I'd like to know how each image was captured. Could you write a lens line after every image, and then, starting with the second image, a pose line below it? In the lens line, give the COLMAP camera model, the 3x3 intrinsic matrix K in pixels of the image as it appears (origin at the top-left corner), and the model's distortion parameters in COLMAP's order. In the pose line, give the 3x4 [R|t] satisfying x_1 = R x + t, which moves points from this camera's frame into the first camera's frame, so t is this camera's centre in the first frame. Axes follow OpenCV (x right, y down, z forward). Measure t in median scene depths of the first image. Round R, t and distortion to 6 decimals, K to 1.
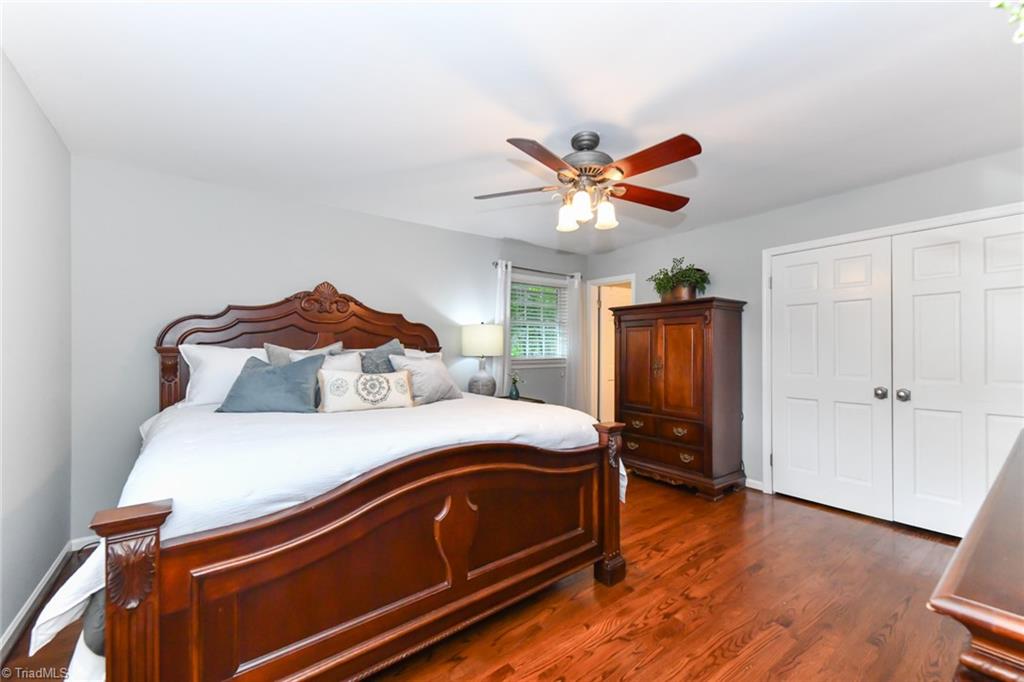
lens RADIAL K [[412.7, 0, 509.0], [0, 412.7, 344.5], [0, 0, 1]] dist [0.014483, 0.000035]
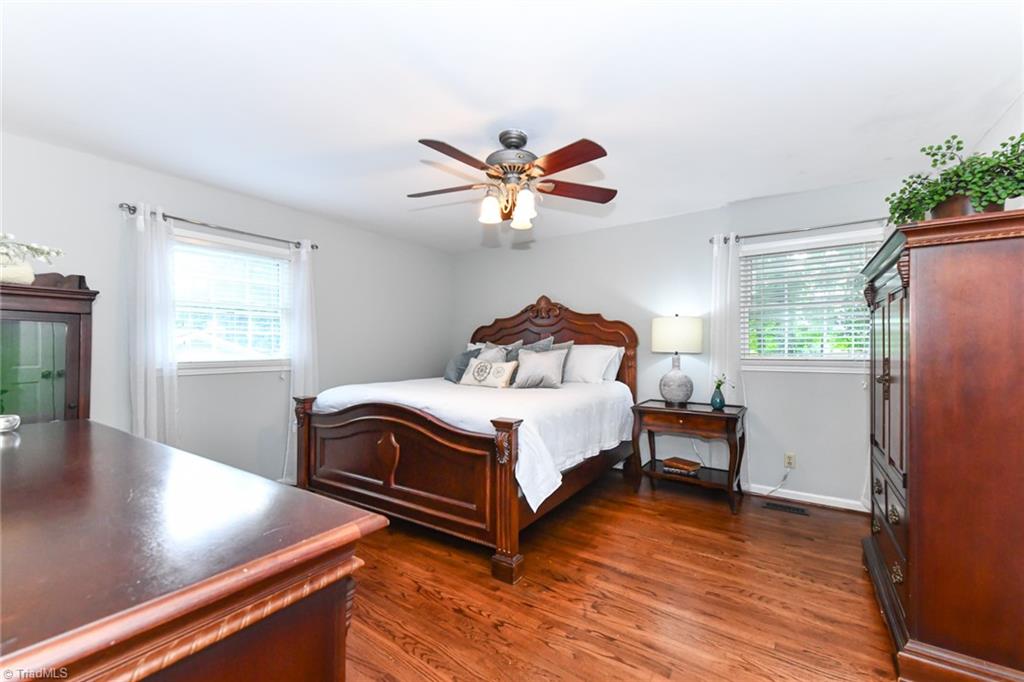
lens RADIAL K [[408.5, 0, 512.0], [0, 408.5, 341.0], [0, 0, 1]] dist [0.032061, -0.011609]
pose [[0.327241, -0.013034, -0.944851, 1.064209], [0.013261, 0.999870, -0.009200, 0.011777], [0.944848, -0.009519, 0.327371, 0.624506]]
